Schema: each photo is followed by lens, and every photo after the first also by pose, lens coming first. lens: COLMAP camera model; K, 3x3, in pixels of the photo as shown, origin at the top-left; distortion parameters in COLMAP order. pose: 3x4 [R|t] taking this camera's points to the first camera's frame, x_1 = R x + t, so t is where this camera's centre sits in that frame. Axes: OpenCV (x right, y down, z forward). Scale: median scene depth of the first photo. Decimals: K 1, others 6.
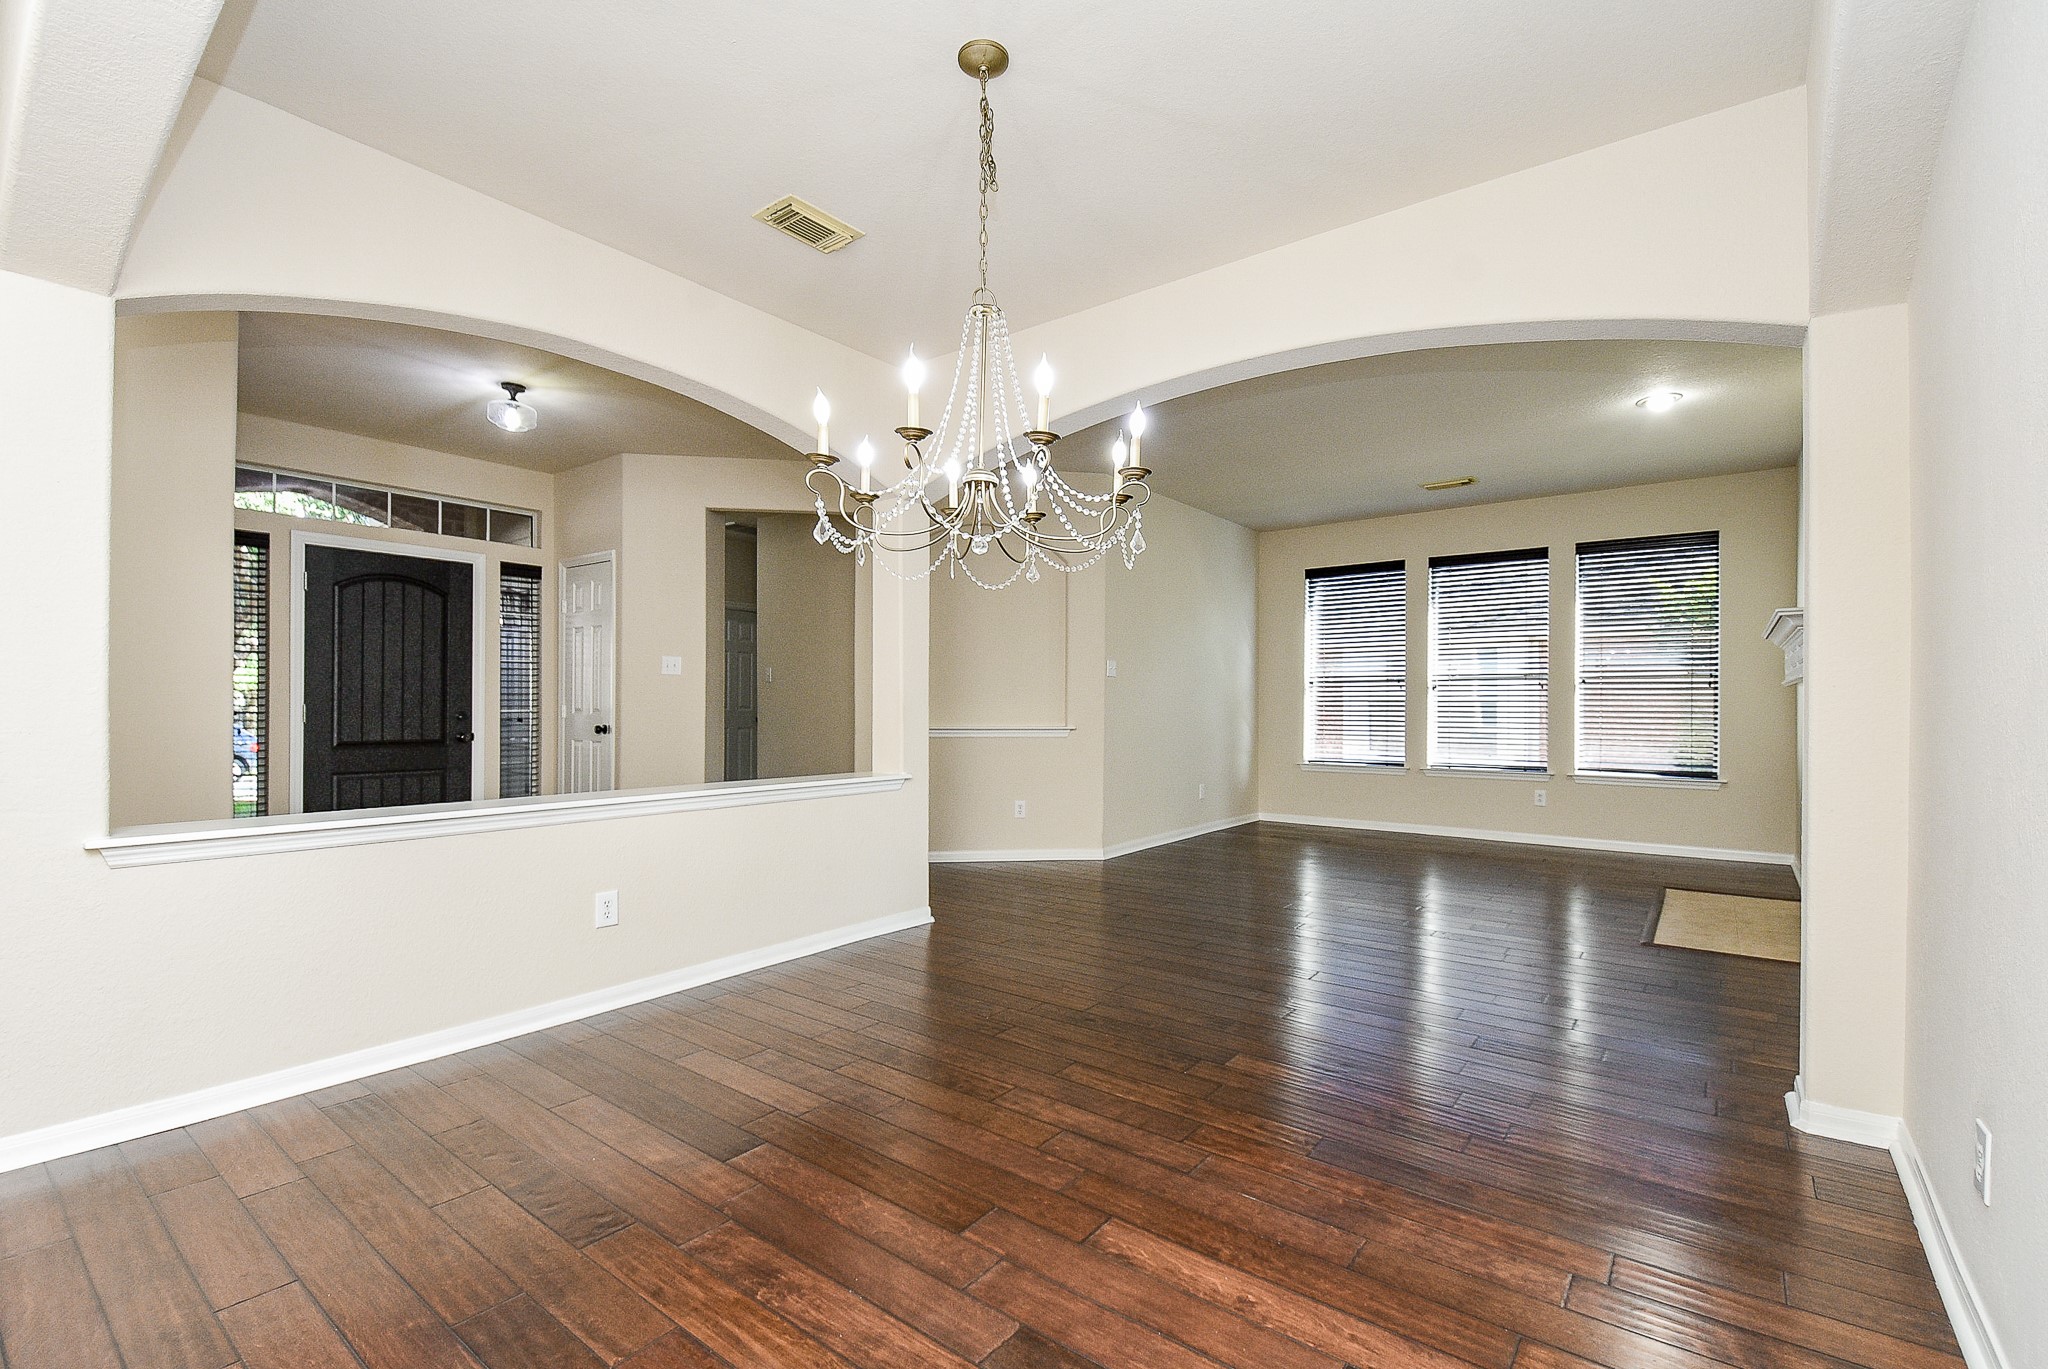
lens RADIAL K [[911.4, 0, 1029.0], [0, 911.4, 687.4], [0, 0, 1]] dist [0.000666, -0.004619]
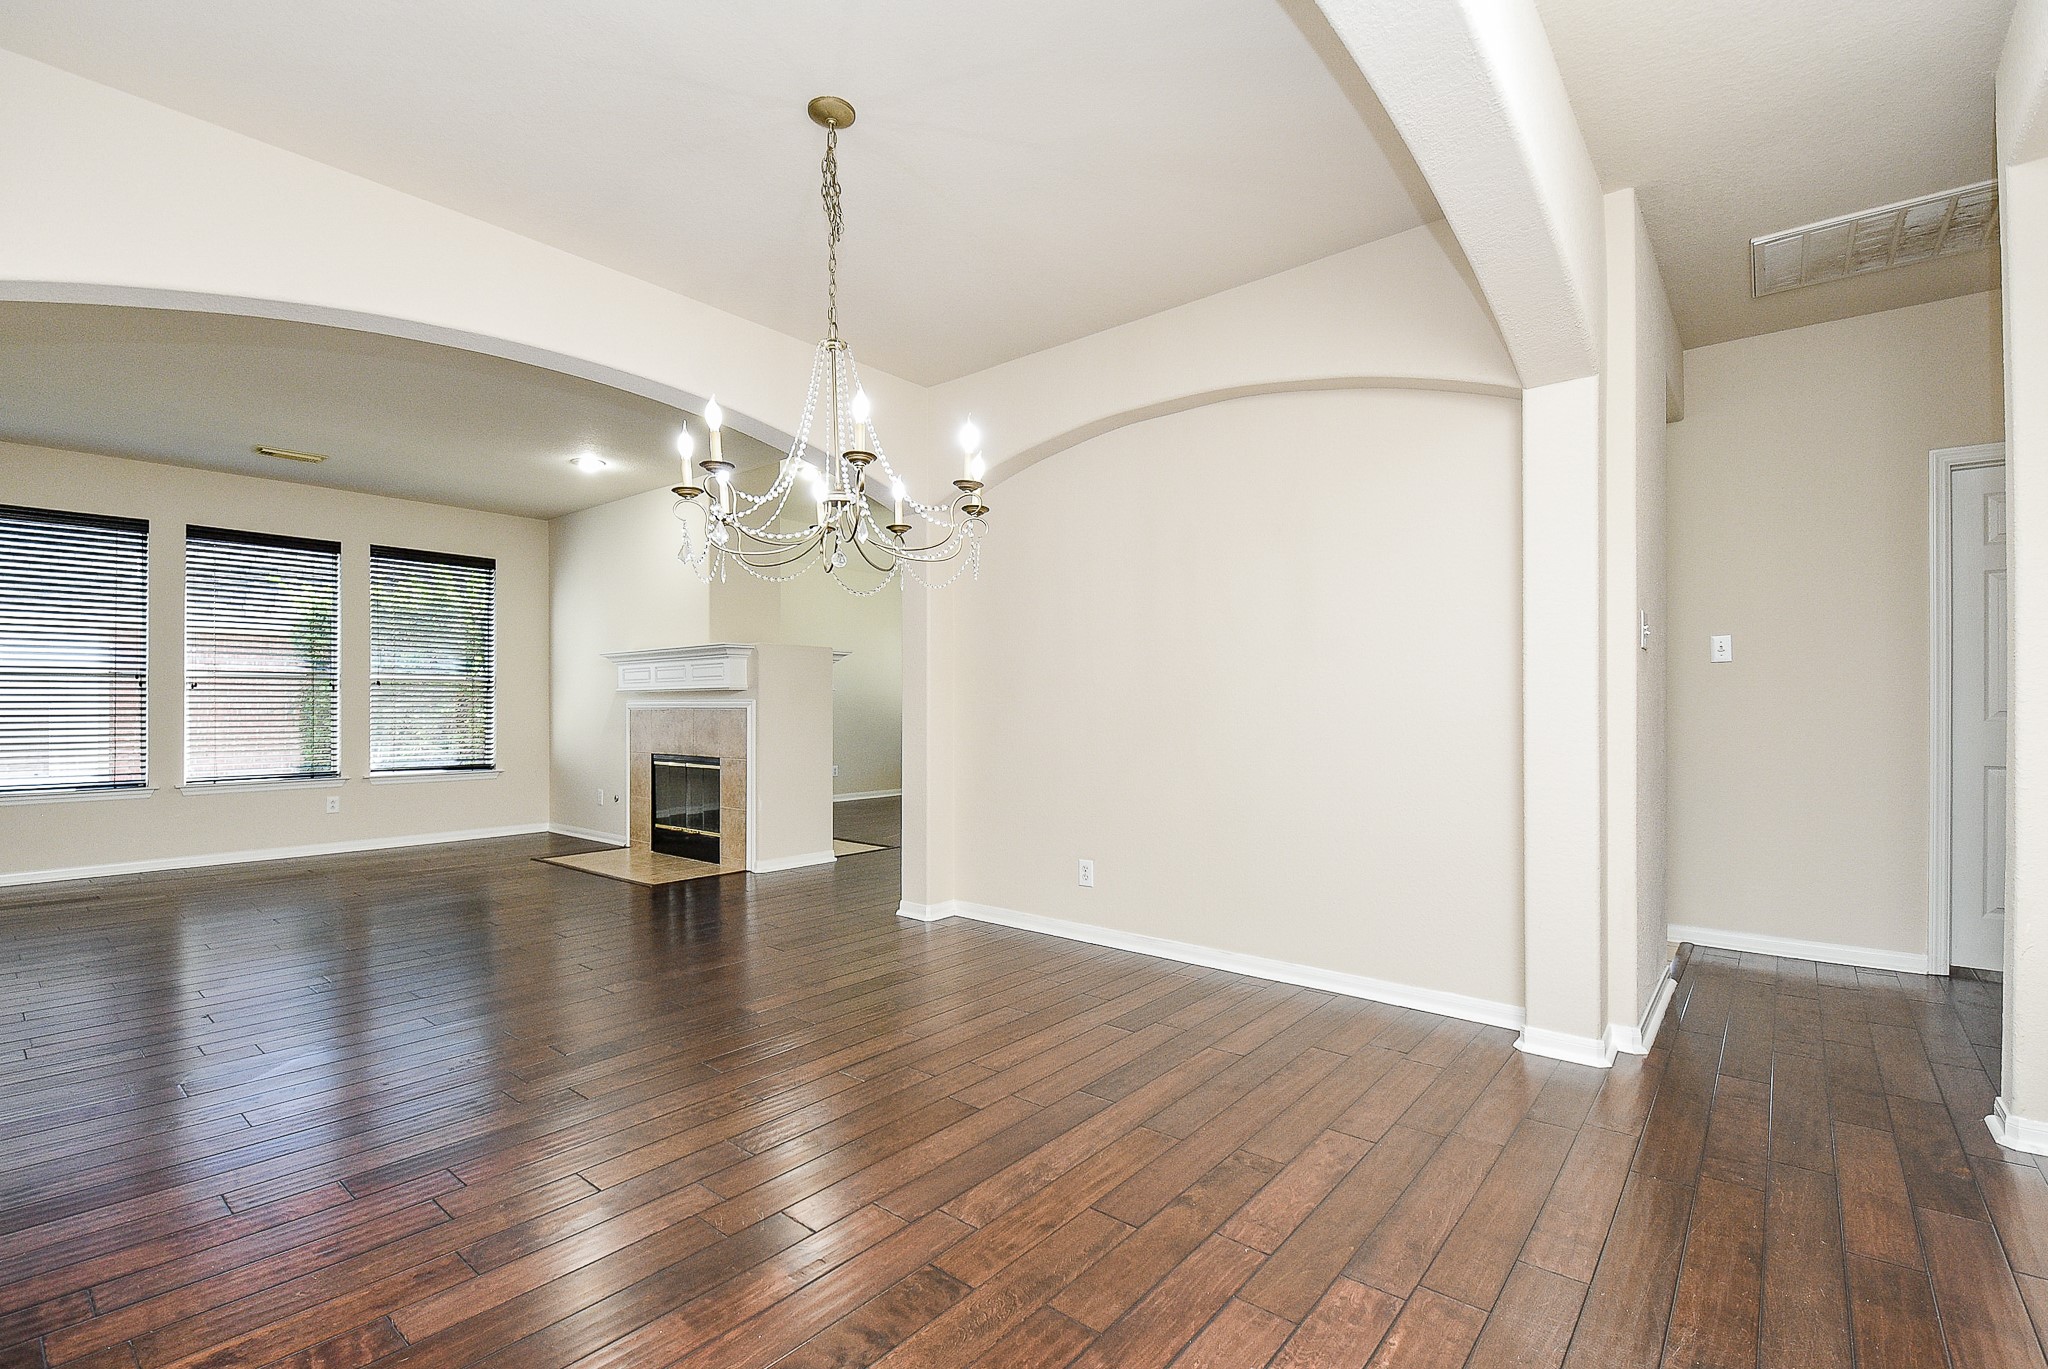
lens RADIAL K [[911.4, 0, 1034.9], [0, 911.4, 699.8], [0, 0, 1]] dist [0.000666, -0.004619]
pose [[0.026431, 0.004142, 0.999642, -0.391341], [-0.015010, 0.999880, -0.003746, 0.005021], [-0.999538, -0.014905, 0.026490, 0.253758]]
